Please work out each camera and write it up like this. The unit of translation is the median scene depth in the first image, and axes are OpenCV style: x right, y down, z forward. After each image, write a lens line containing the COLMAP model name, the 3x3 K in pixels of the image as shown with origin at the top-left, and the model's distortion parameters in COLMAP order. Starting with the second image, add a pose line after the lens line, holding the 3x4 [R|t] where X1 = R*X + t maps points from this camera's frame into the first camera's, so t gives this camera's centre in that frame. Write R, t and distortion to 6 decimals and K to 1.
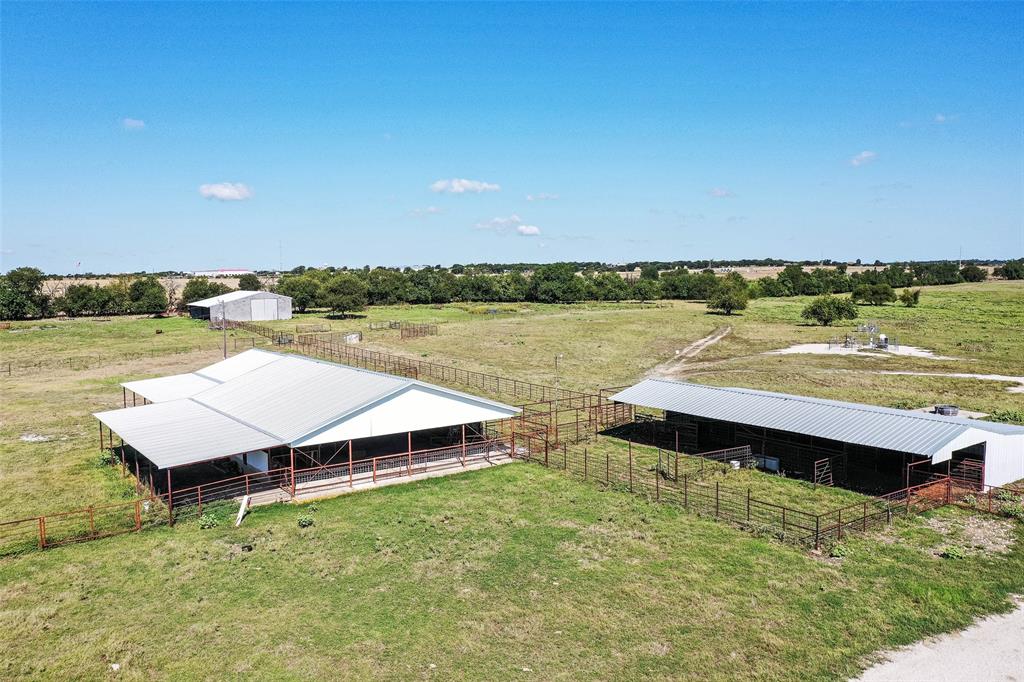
lens RADIAL K [[807.2, 0, 510.1], [0, 807.2, 339.2], [0, 0, 1]] dist [-0.001344, 0.013666]
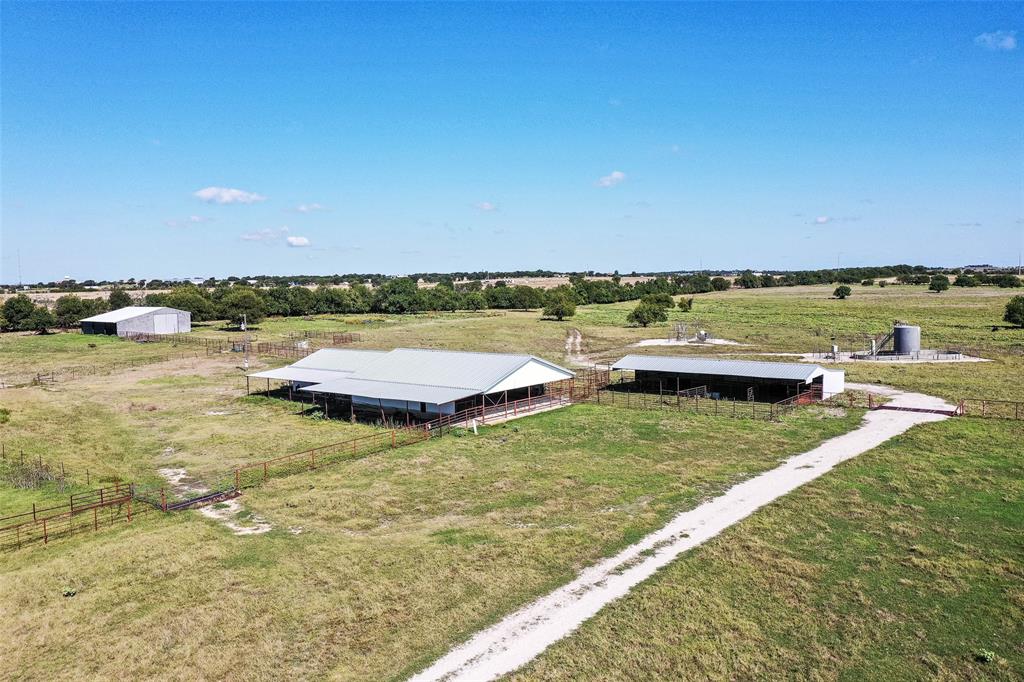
lens RADIAL K [[807.2, 0, 510.1], [0, 807.2, 339.2], [0, 0, 1]] dist [-0.001344, 0.013666]
pose [[0.960065, -0.026684, 0.278502, -0.147853], [0.030460, 0.999493, -0.009238, 0.006943], [-0.278115, 0.017353, 0.960391, -0.147155]]
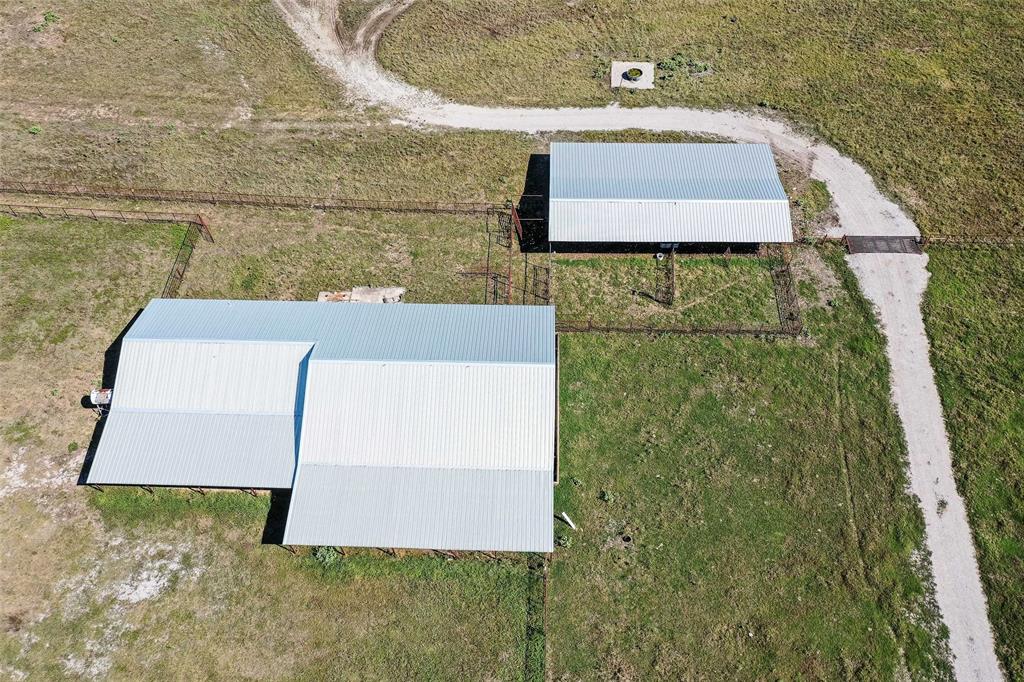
lens RADIAL K [[807.2, 0, 510.1], [0, 807.2, 339.2], [0, 0, 1]] dist [-0.001344, 0.013666]
pose [[0.611452, -0.641777, 0.462871, -0.173464], [0.074385, 0.628992, 0.773845, -0.232797], [-0.787778, -0.438738, 0.432337, 0.113418]]
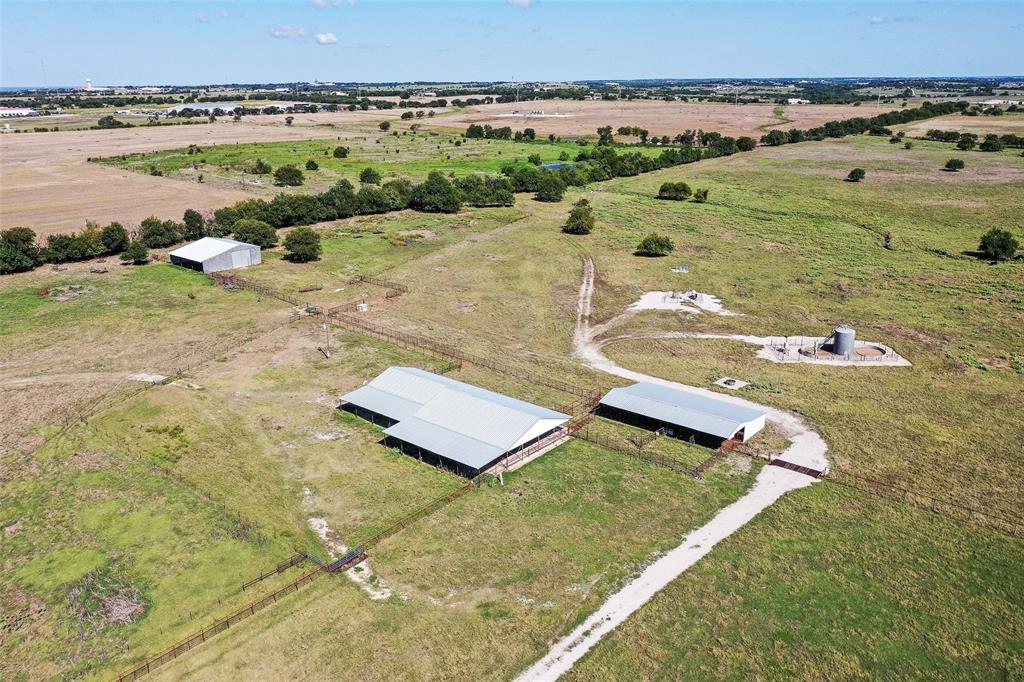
lens RADIAL K [[807.2, 0, 510.1], [0, 807.2, 339.2], [0, 0, 1]] dist [-0.001344, 0.013666]
pose [[0.969743, -0.069608, 0.233993, -0.180374], [0.015886, 0.974450, 0.224041, -0.171731], [-0.243609, -0.213545, 0.946072, -0.299525]]
